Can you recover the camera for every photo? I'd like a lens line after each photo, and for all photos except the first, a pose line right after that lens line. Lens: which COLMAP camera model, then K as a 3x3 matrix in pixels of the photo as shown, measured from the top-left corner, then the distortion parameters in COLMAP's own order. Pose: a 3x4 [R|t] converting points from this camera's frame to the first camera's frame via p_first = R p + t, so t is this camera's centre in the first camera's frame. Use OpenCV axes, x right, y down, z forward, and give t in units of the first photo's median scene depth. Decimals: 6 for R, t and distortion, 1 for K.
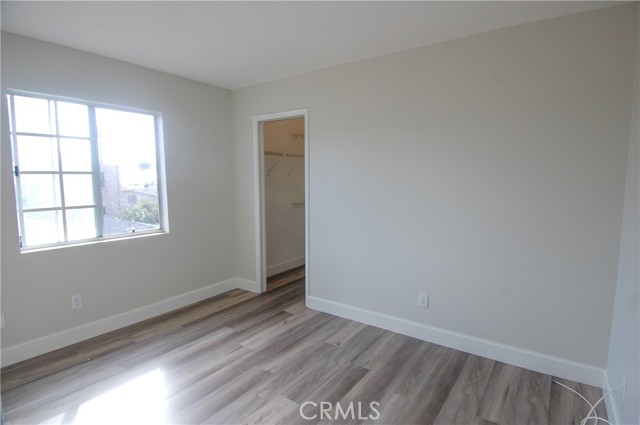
lens RADIAL K [[332.8, 0, 328.8], [0, 332.8, 212.8], [0, 0, 1]] dist [0.011205, -0.005422]
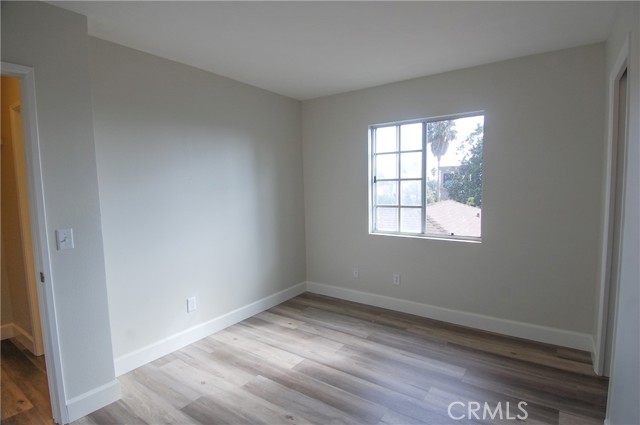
lens RADIAL K [[332.8, 0, 331.1], [0, 332.8, 215.3], [0, 0, 1]] dist [0.011205, -0.005422]
pose [[0.006284, 0.092942, -0.995652, 0.493871], [-0.086288, 0.992008, 0.092057, -0.074661], [0.996250, 0.085334, 0.014253, 0.696279]]
